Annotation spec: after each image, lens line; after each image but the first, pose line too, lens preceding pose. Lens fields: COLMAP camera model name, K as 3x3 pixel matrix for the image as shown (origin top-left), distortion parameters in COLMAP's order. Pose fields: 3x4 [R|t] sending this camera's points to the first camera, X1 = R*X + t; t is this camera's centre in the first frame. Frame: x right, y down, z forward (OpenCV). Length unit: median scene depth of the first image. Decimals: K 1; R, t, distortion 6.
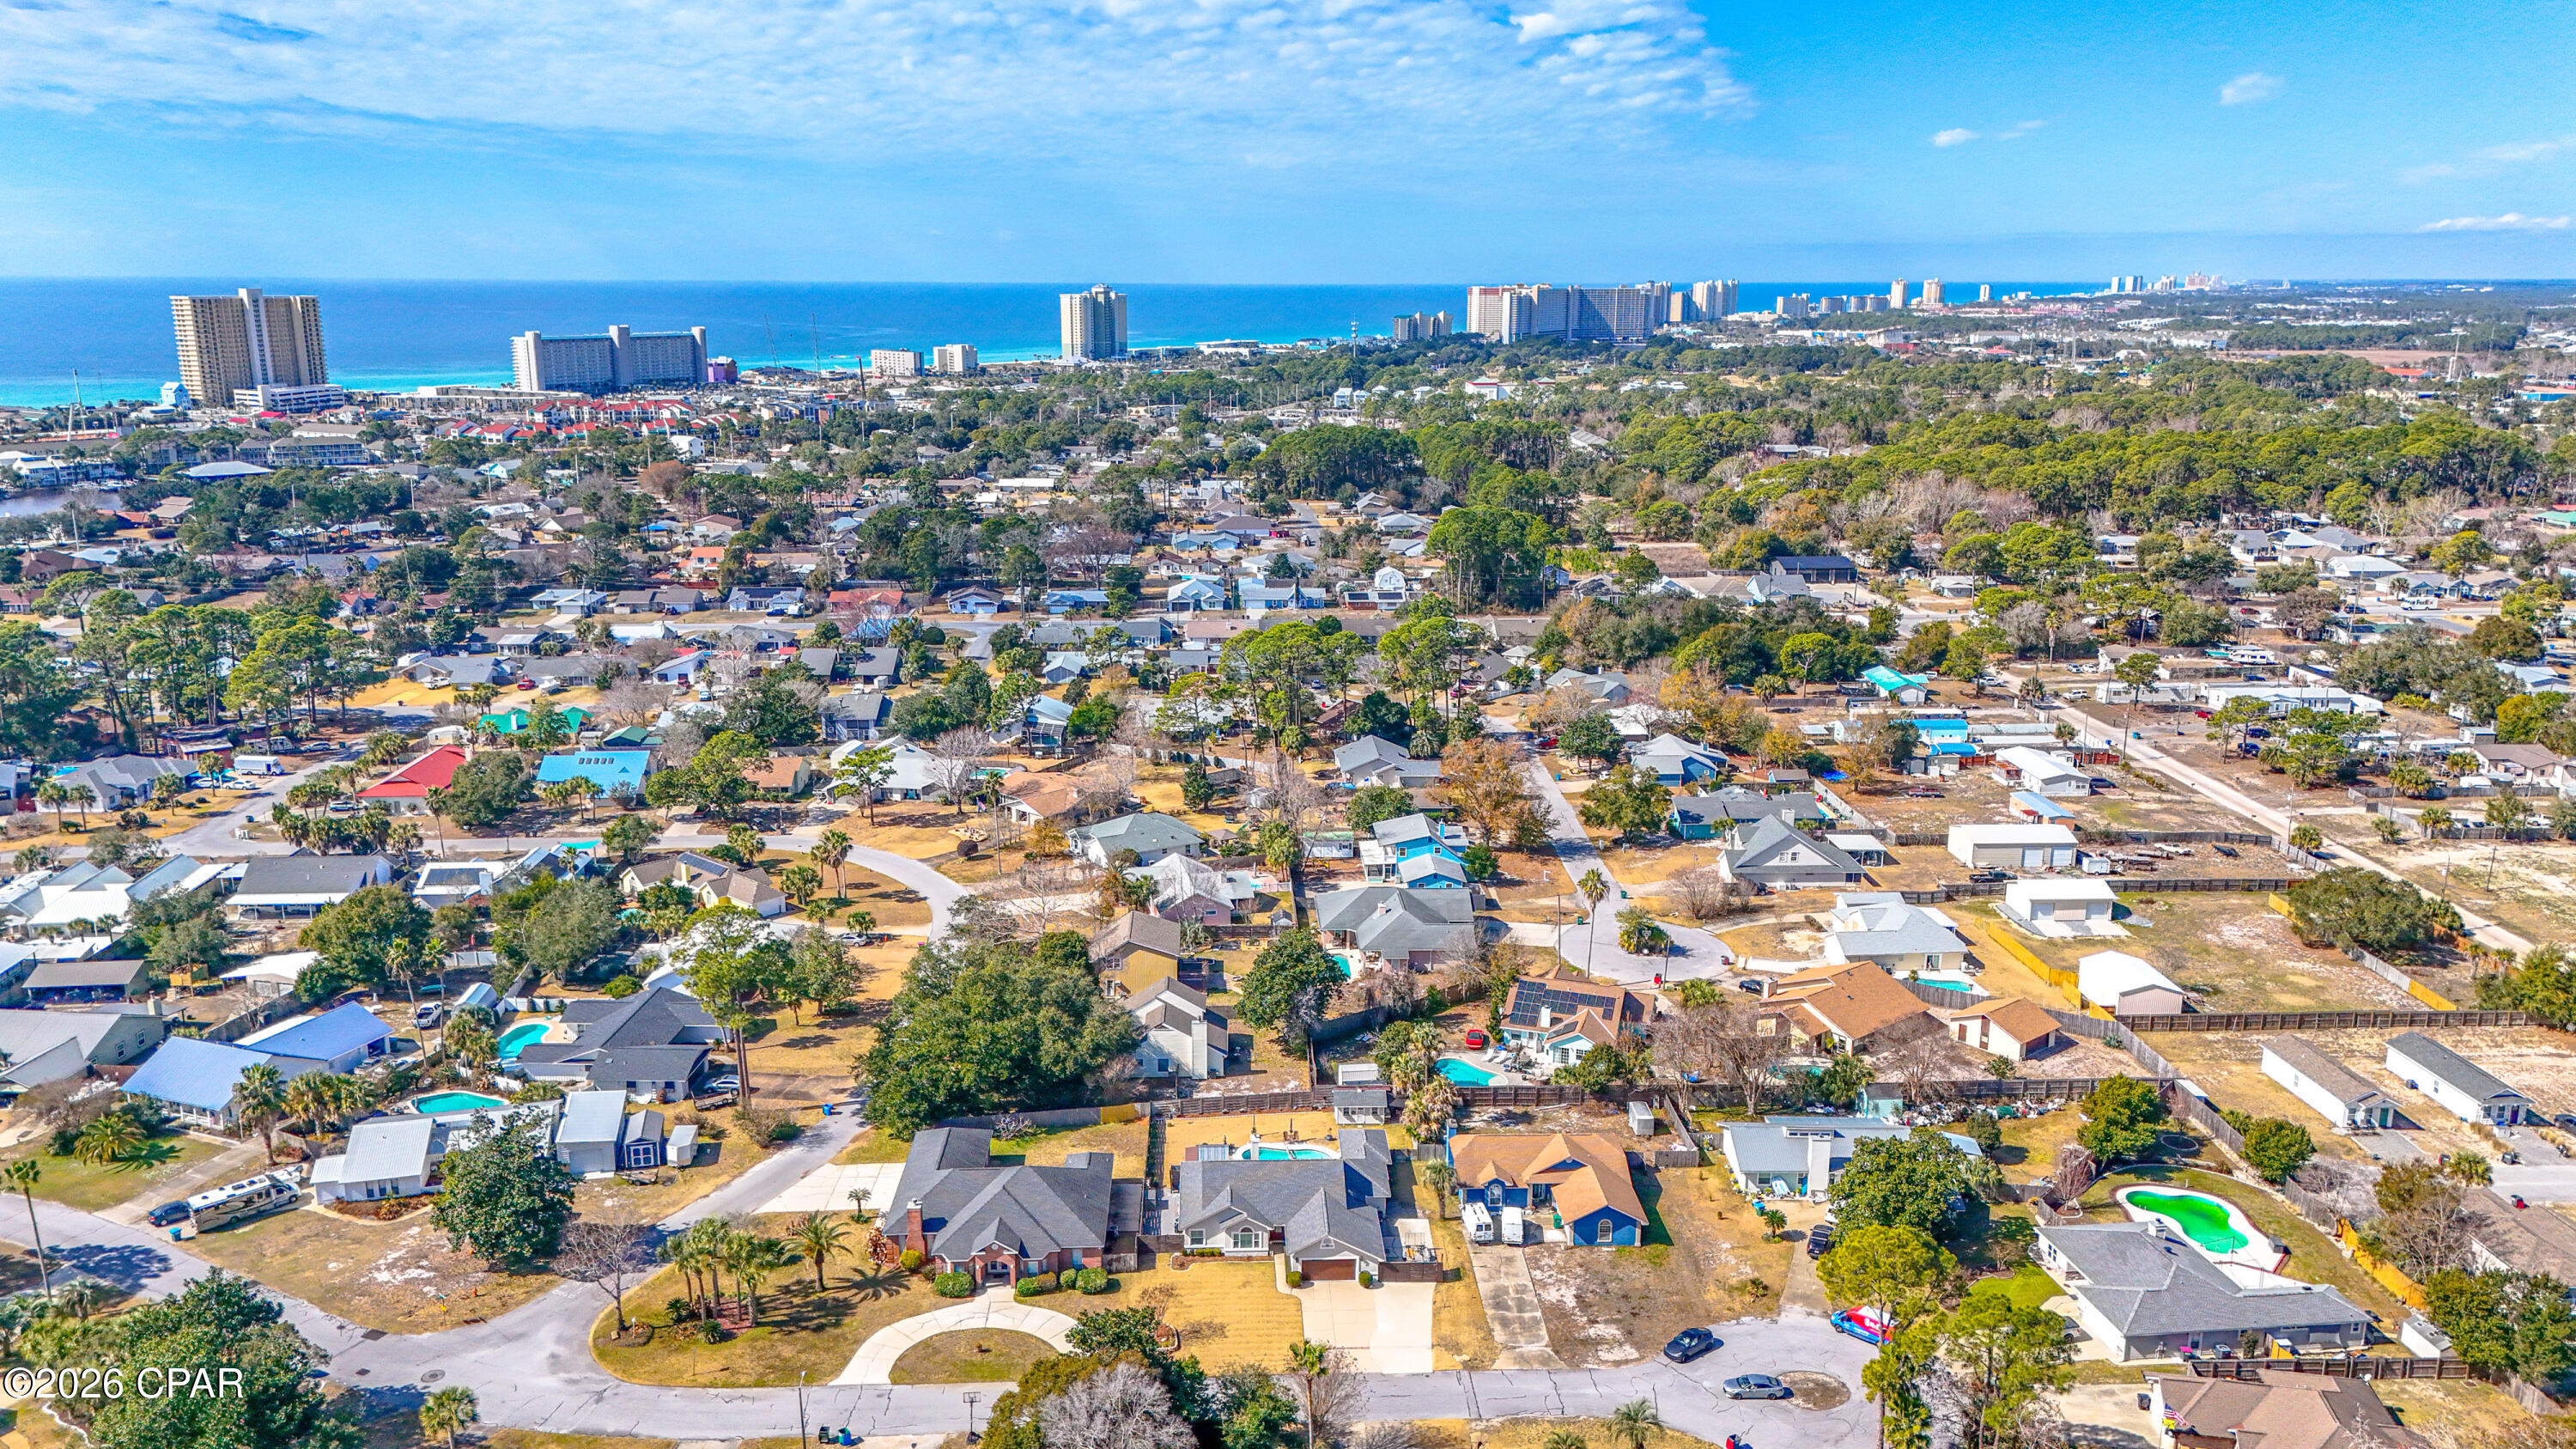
lens RADIAL K [[1899.8, 0, 1287.4], [0, 1899.8, 703.9], [0, 0, 1]] dist [0.100141, -0.101845]
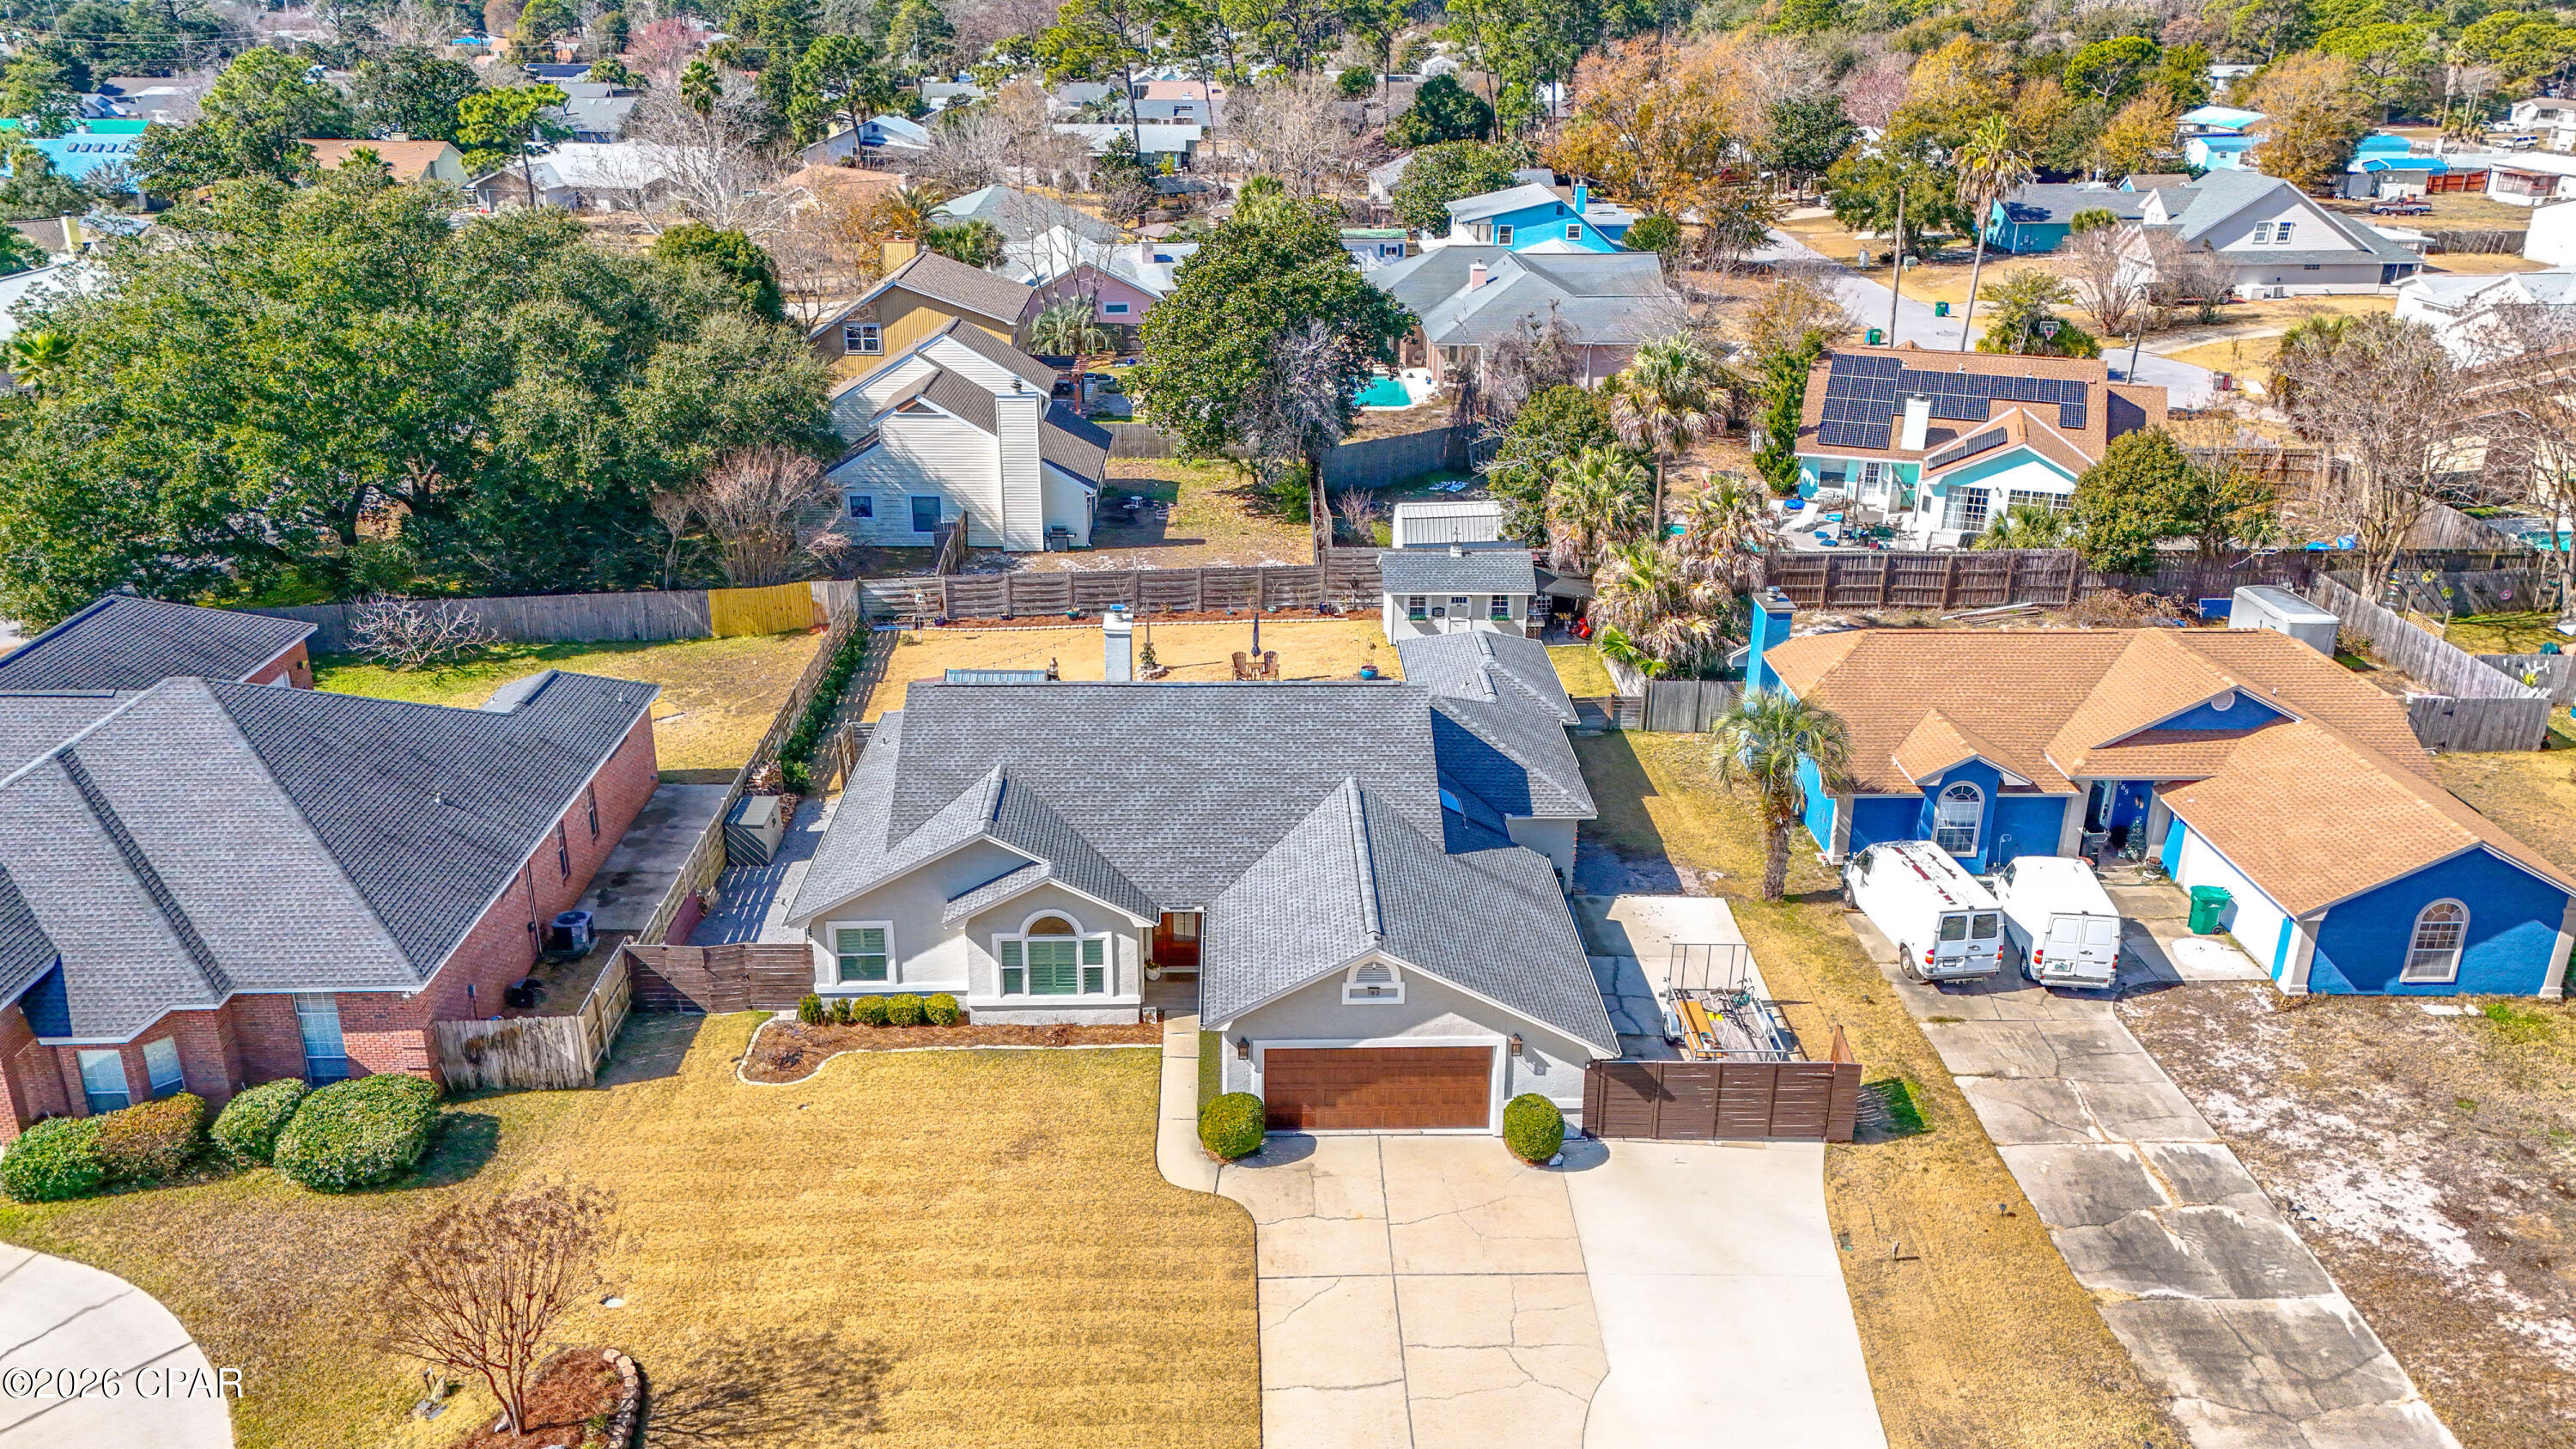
lens RADIAL K [[1899.8, 0, 1287.4], [0, 1899.8, 703.9], [0, 0, 1]] dist [0.100141, -0.101845]
pose [[0.999942, 0.006886, -0.008312, 0.007387], [-0.005643, 0.989961, 0.141226, 0.133052], [0.009201, -0.141171, 0.989943, 0.478499]]
